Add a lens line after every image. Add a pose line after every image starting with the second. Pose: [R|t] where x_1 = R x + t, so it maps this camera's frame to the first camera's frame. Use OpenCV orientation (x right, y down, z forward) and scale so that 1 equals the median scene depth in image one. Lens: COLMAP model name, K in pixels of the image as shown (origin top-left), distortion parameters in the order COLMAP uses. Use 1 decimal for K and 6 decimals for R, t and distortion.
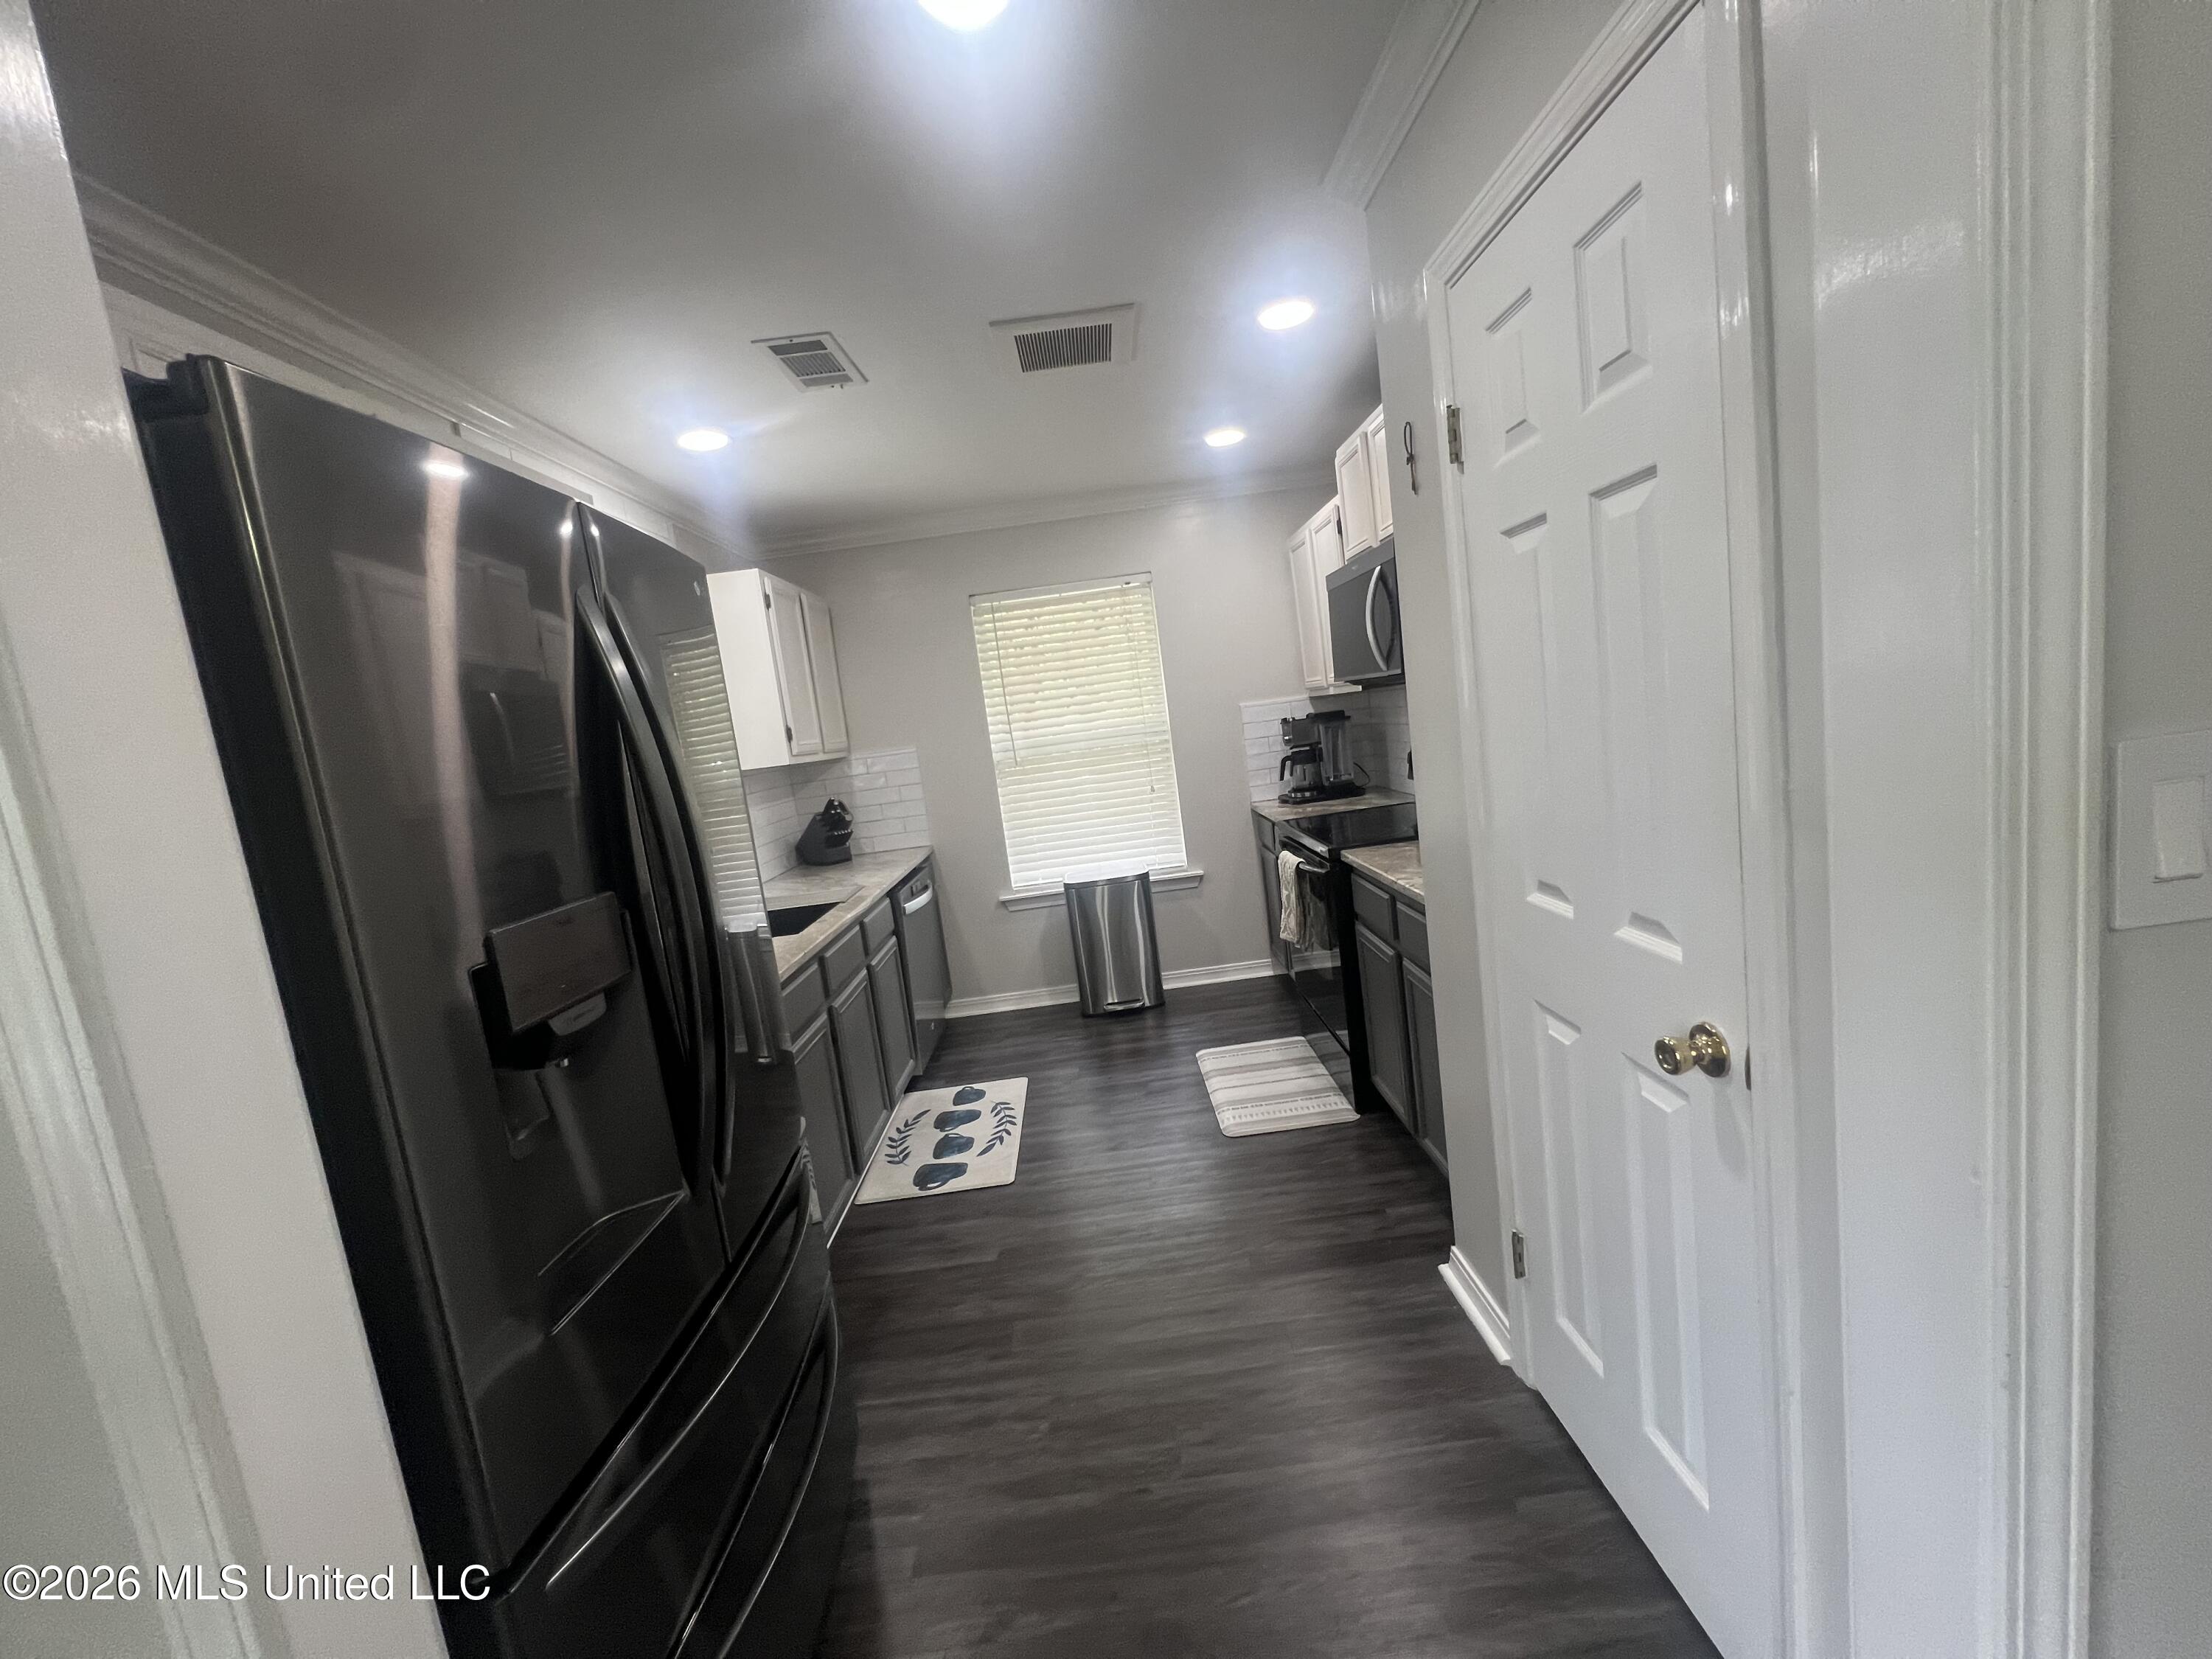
lens RADIAL K [[885.0, 0, 1102.0], [0, 885.0, 829.6], [0, 0, 1]] dist [-0.001502, 0.000601]
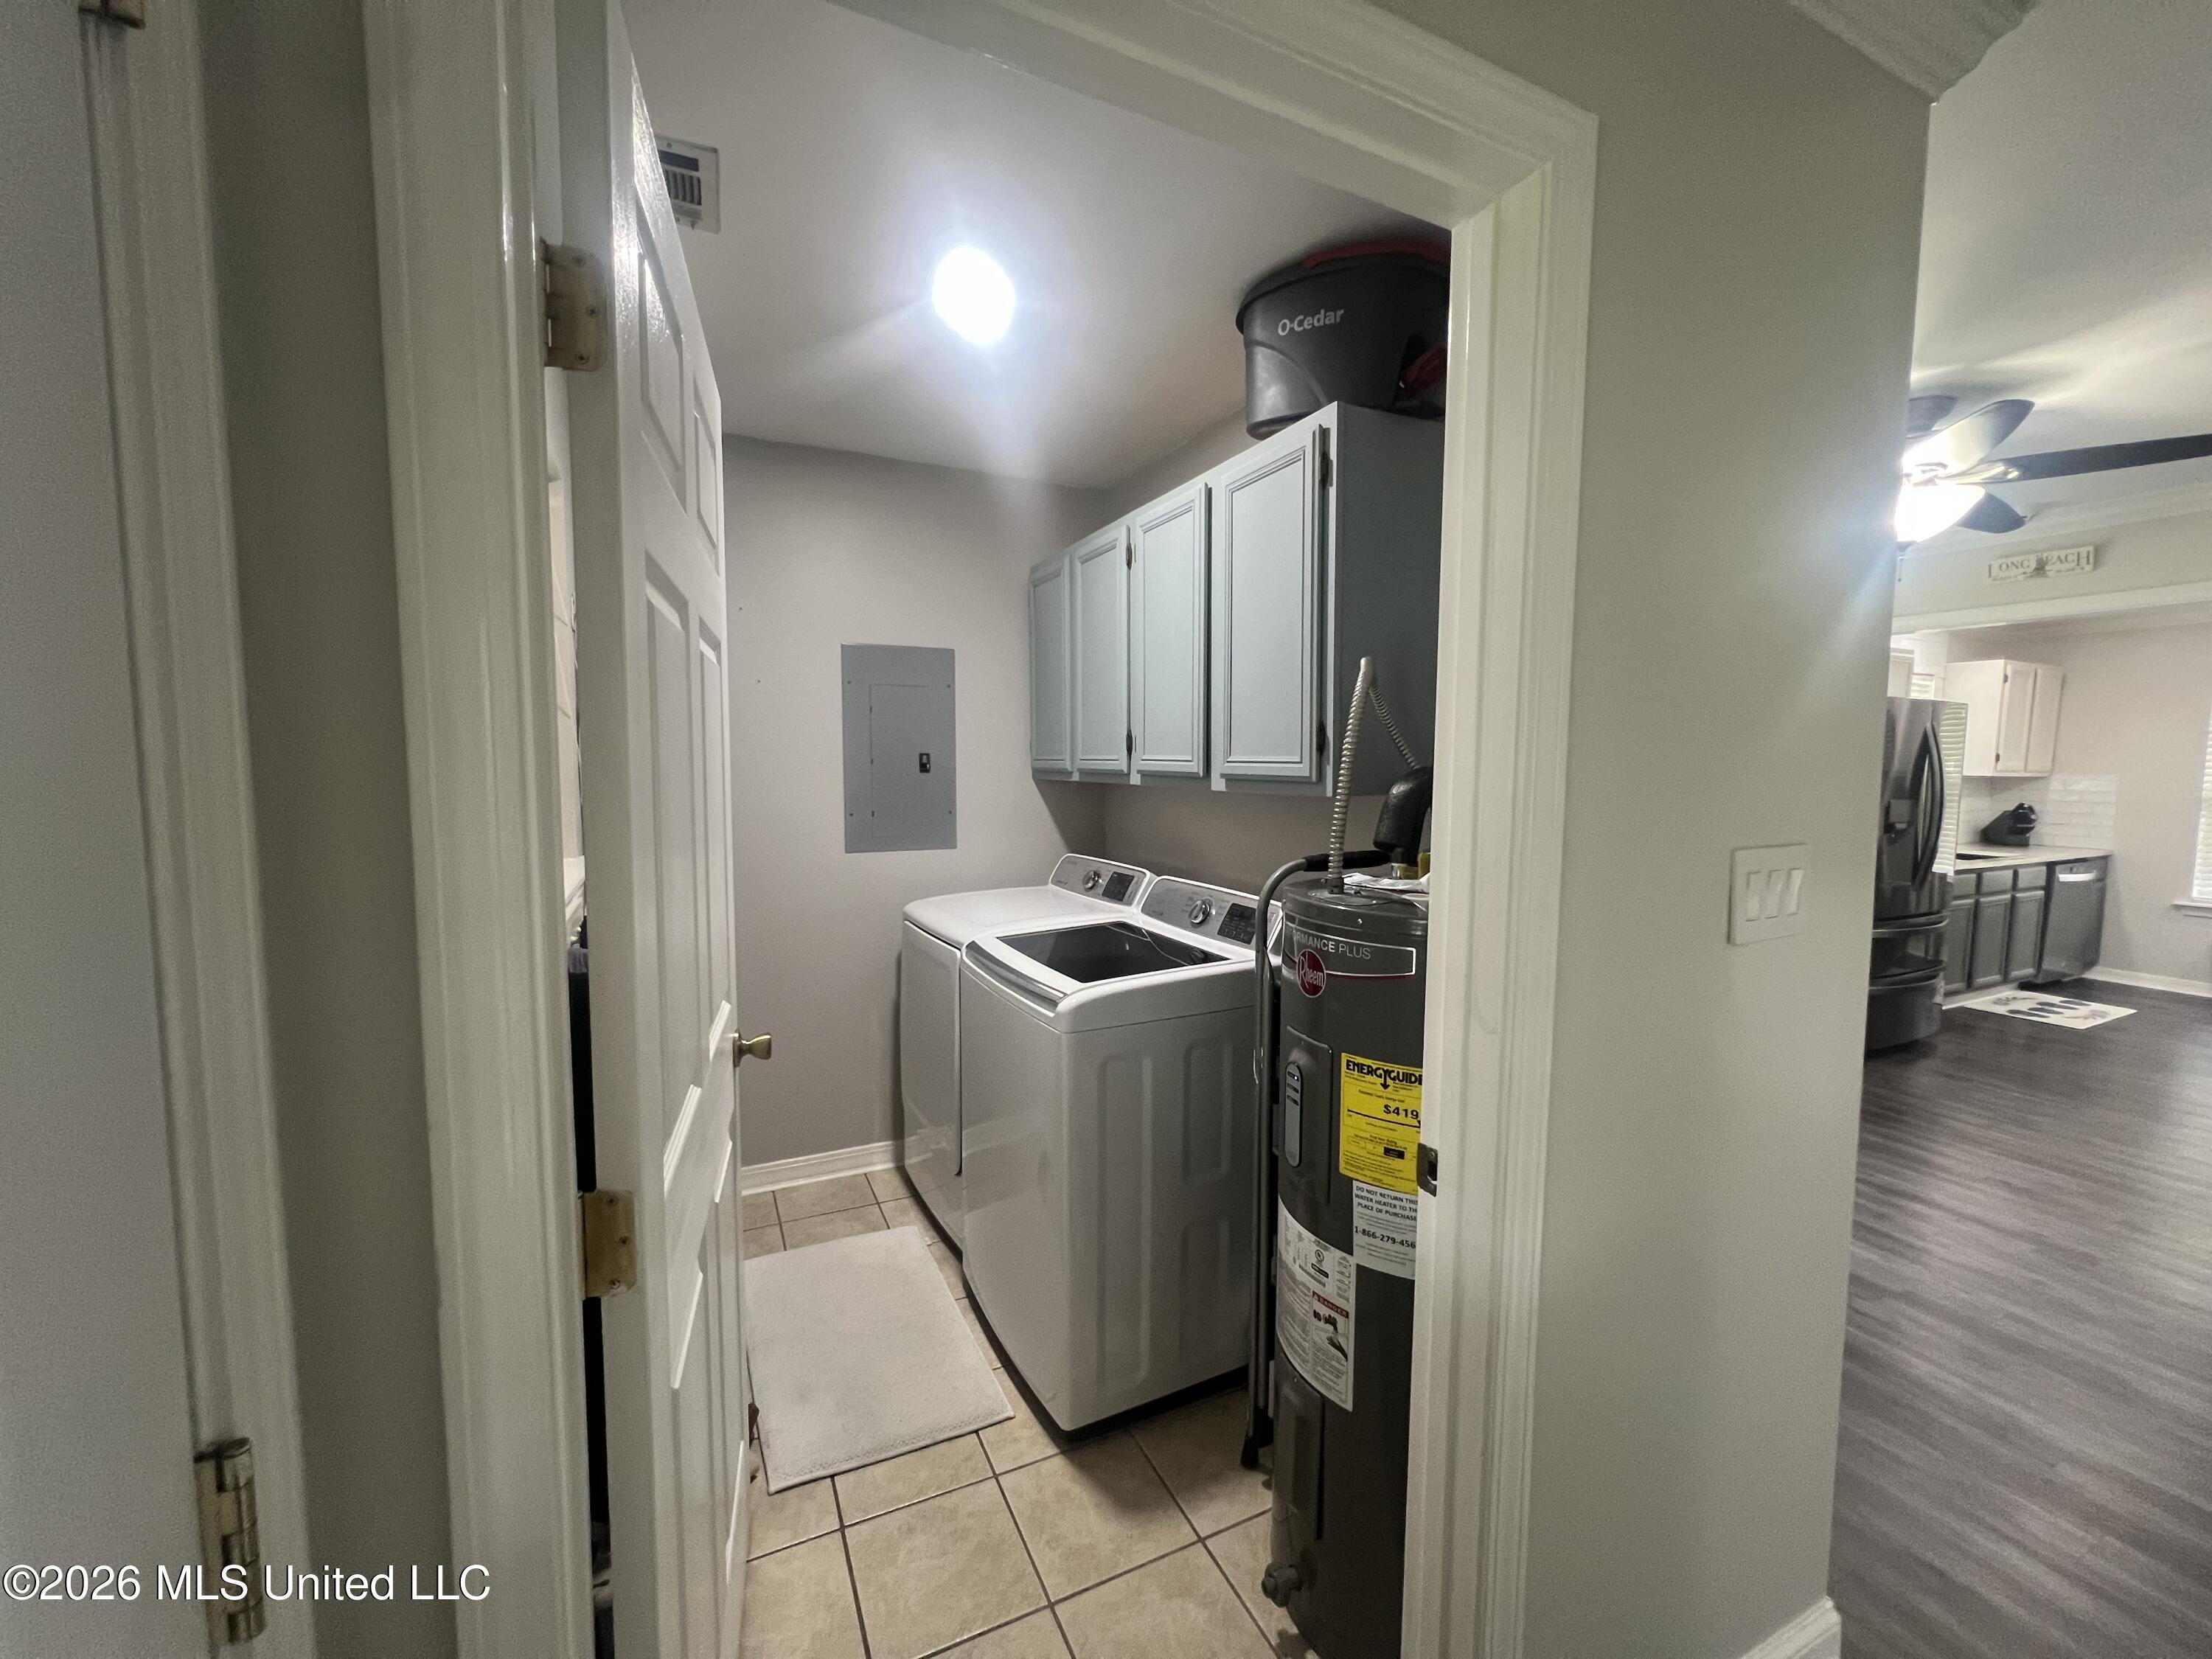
lens RADIAL K [[885.0, 0, 1102.0], [0, 885.0, 829.6], [0, 0, 1]] dist [-0.001502, 0.000601]
pose [[0.411597, 0.203147, -0.888437, 0.447647], [-0.177476, 0.974044, 0.140500, 0.086707], [0.893919, 0.099847, 0.436967, -1.190933]]
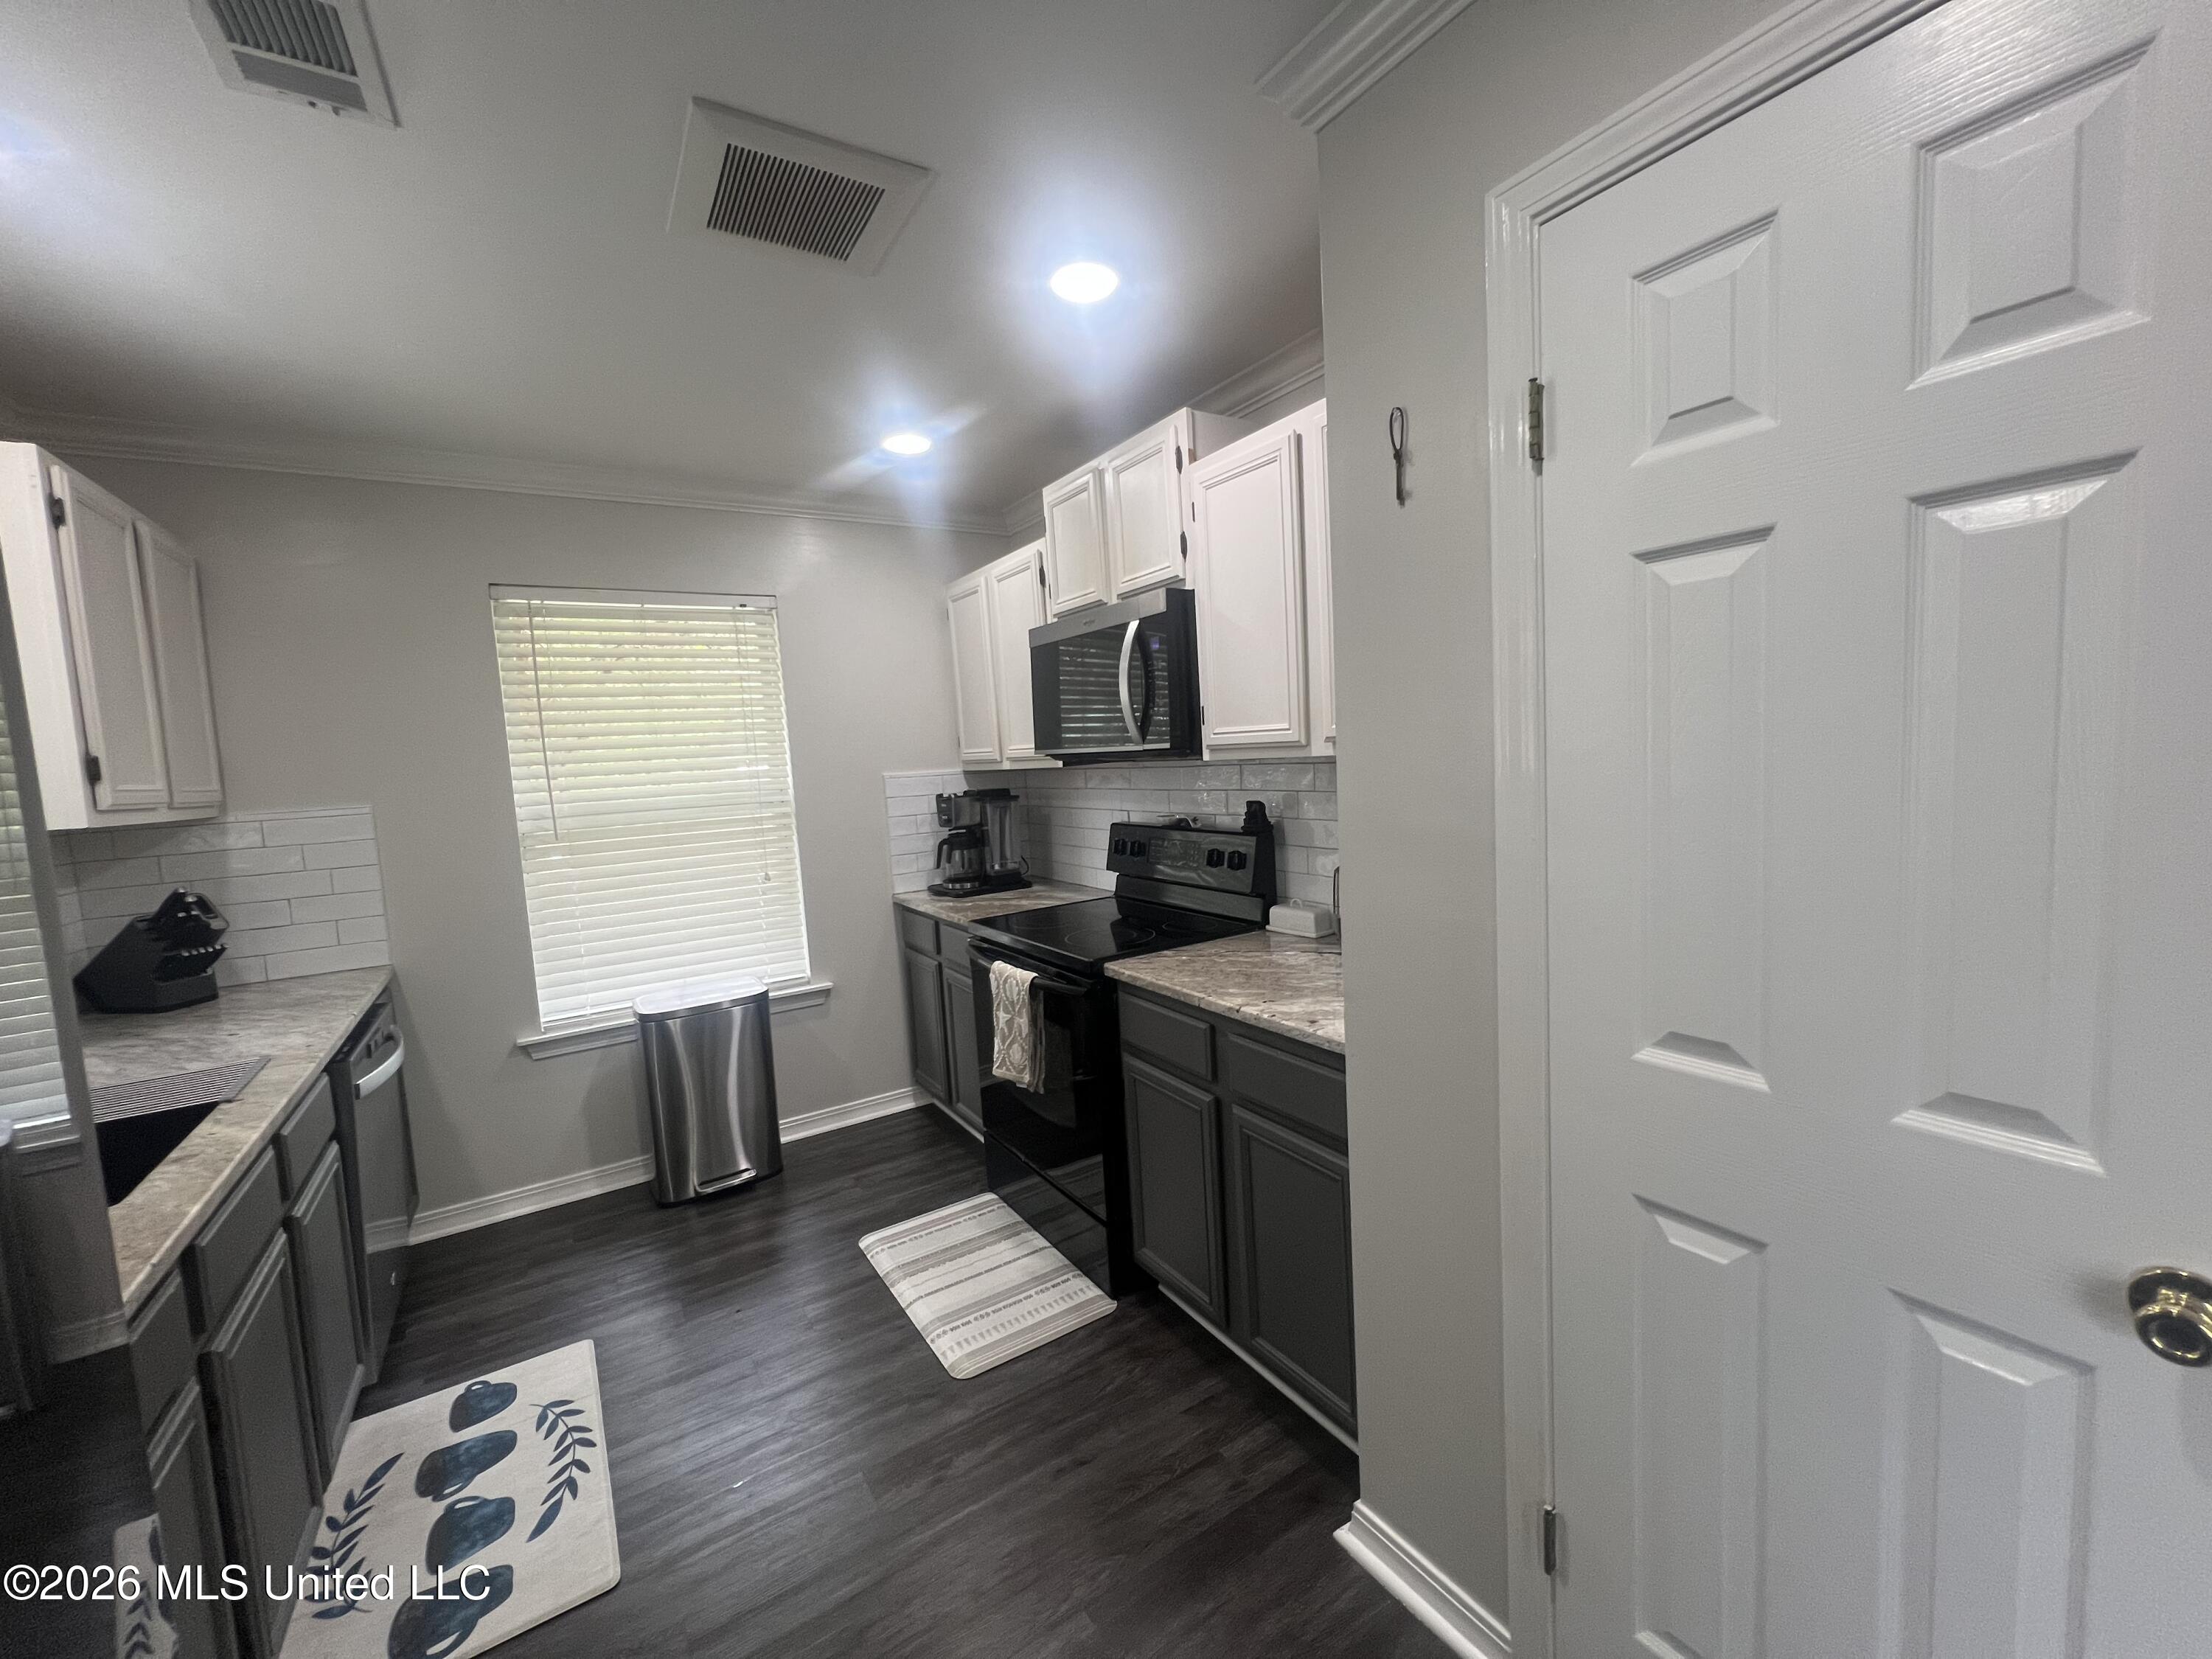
lens RADIAL K [[885.0, 0, 1102.0], [0, 885.0, 829.6], [0, 0, 1]] dist [-0.001502, 0.000601]
pose [[0.852145, 0.036450, 0.522035, -0.116316], [0.011093, 0.996089, -0.087658, -0.020374], [-0.523188, 0.080489, 0.848408, 0.249326]]
